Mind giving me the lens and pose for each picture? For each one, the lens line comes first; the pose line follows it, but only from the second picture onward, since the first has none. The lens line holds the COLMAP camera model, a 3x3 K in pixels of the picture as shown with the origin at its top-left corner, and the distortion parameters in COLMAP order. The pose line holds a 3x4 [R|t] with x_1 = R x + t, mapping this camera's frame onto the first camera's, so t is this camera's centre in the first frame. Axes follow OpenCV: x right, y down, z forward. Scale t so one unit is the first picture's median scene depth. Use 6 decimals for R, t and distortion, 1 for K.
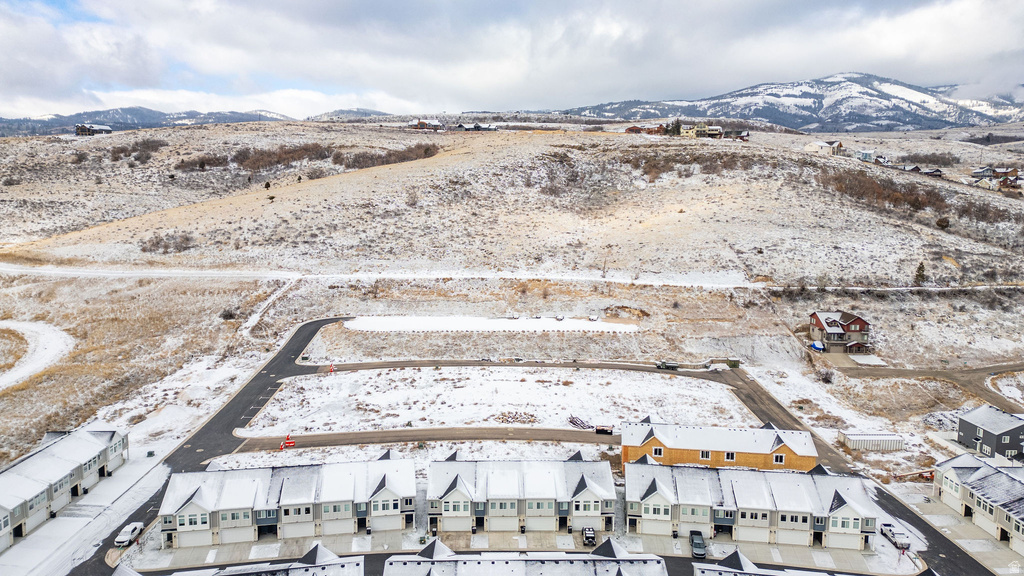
lens RADIAL K [[708.6, 0, 513.0], [0, 708.6, 288.2], [0, 0, 1]] dist [0.098602, -0.098903]
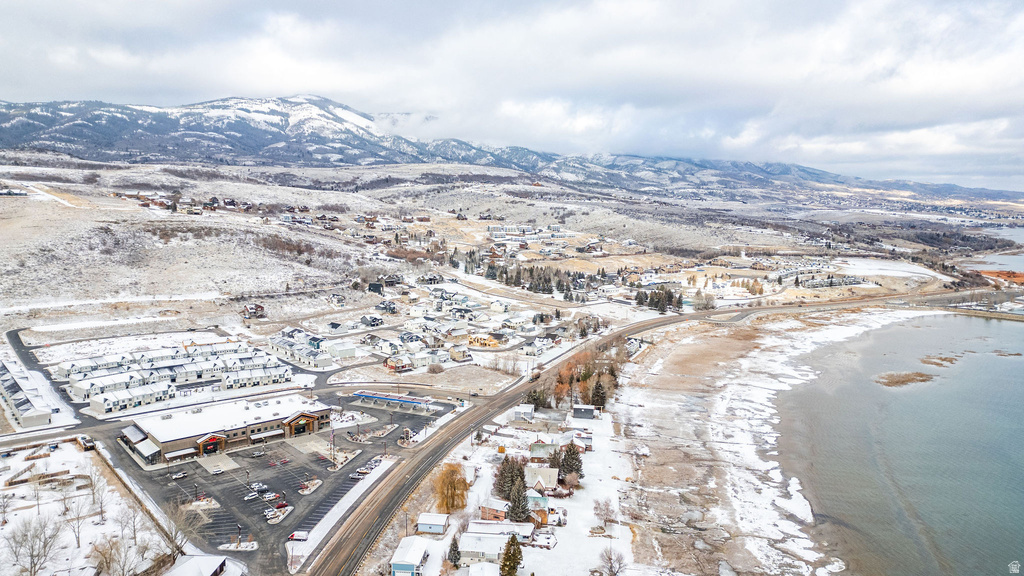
lens RADIAL K [[708.6, 0, 513.0], [0, 708.6, 288.2], [0, 0, 1]] dist [0.098602, -0.098903]
pose [[0.774178, -0.076647, 0.628310, -0.401606], [0.075204, 0.996748, 0.028928, -0.026765], [-0.628484, 0.024856, 0.777425, -1.405776]]
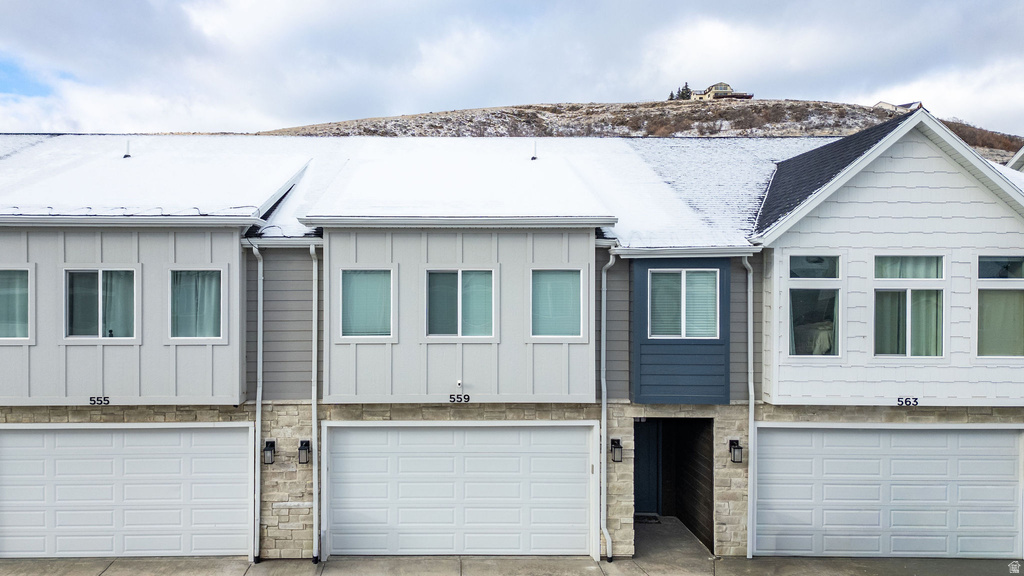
lens RADIAL K [[781.9, 0, 456.9], [0, 781.9, 291.9], [0, 0, 1]] dist [0.118551, -0.148293]
pose [[0.999784, -0.007410, -0.019437, 0.016070], [0.004819, 0.991486, -0.130123, 0.126830], [0.020236, 0.130001, 0.991307, 0.352975]]
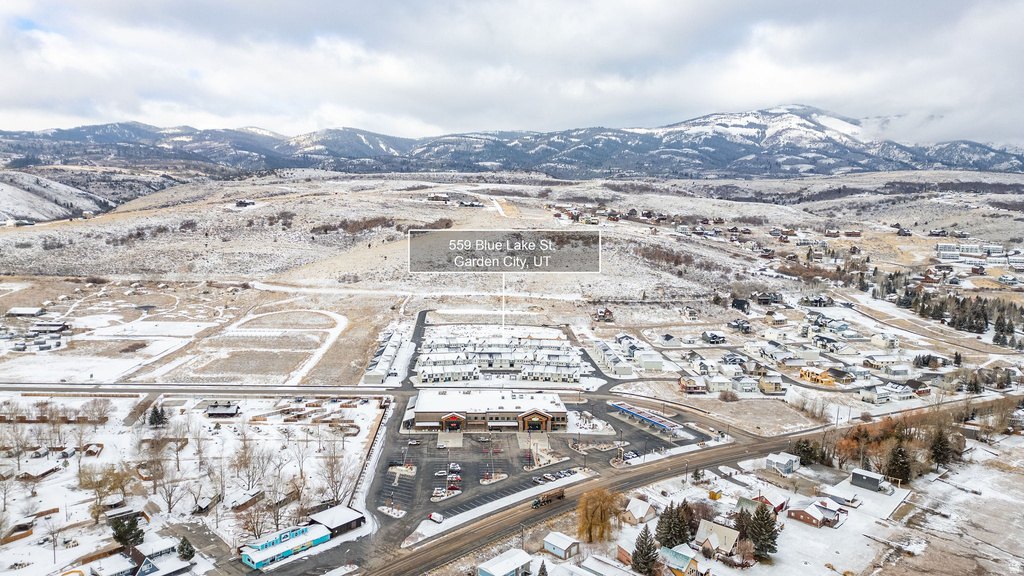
lens RADIAL K [[708.6, 0, 513.0], [0, 708.6, 288.2], [0, 0, 1]] dist [0.098602, -0.098903]
pose [[0.999221, 0.009861, 0.038223, -0.031108], [-0.009464, 0.999899, -0.010564, -0.012954], [-0.038324, 0.010194, 0.999213, -1.496548]]
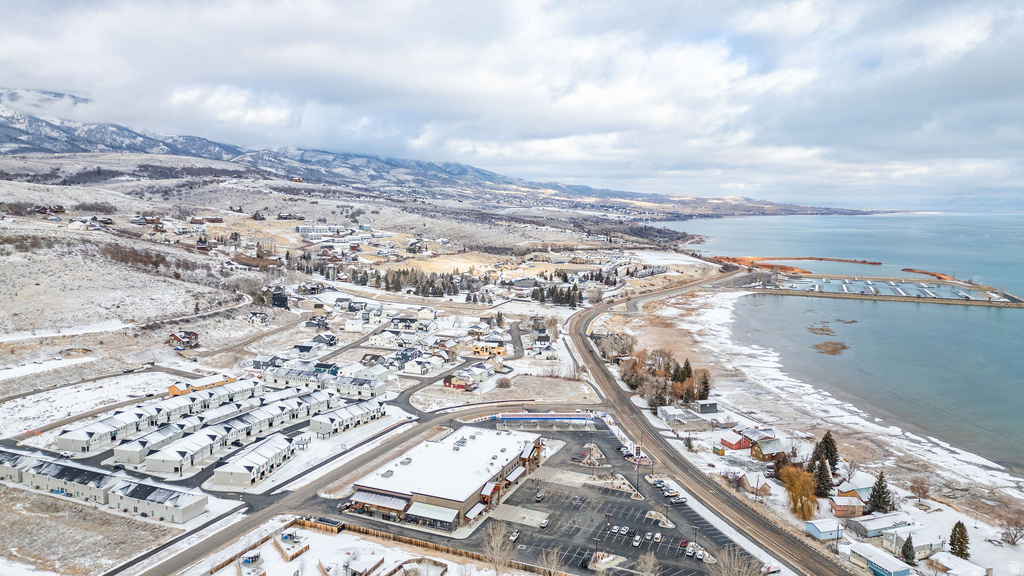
lens RADIAL K [[708.6, 0, 513.0], [0, 708.6, 288.2], [0, 0, 1]] dist [0.098602, -0.098903]
pose [[0.415164, -0.113973, 0.902579, -0.879361], [0.108093, 0.991273, 0.075453, -0.124239], [-0.903302, 0.066237, 0.423861, -0.689544]]
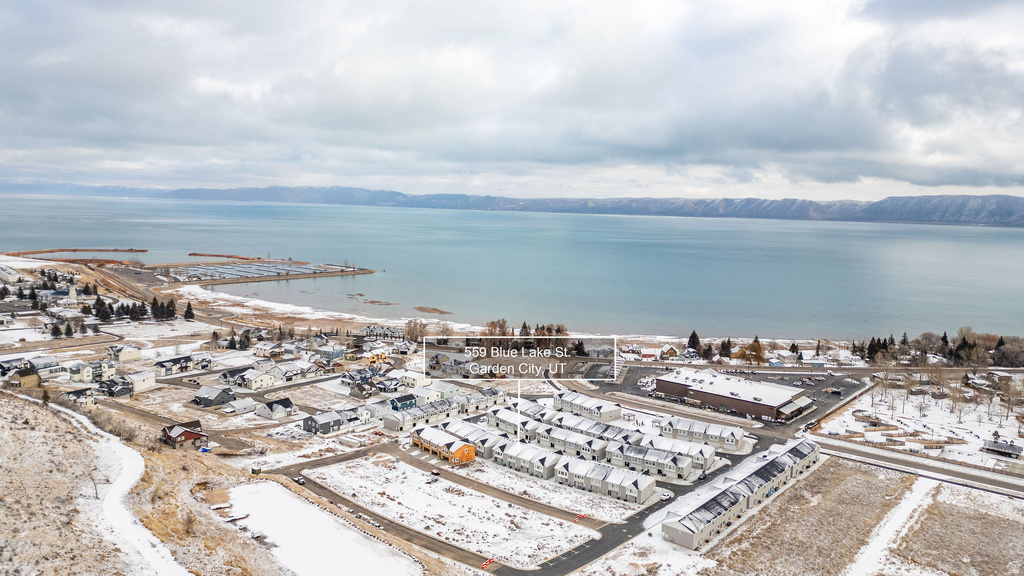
lens RADIAL K [[708.6, 0, 513.0], [0, 708.6, 288.2], [0, 0, 1]] dist [0.098602, -0.098903]
pose [[-0.740612, -0.106583, 0.663425, -0.666933], [0.054079, 0.974682, 0.216959, -0.365953], [-0.669753, 0.196560, -0.716097, 1.166795]]
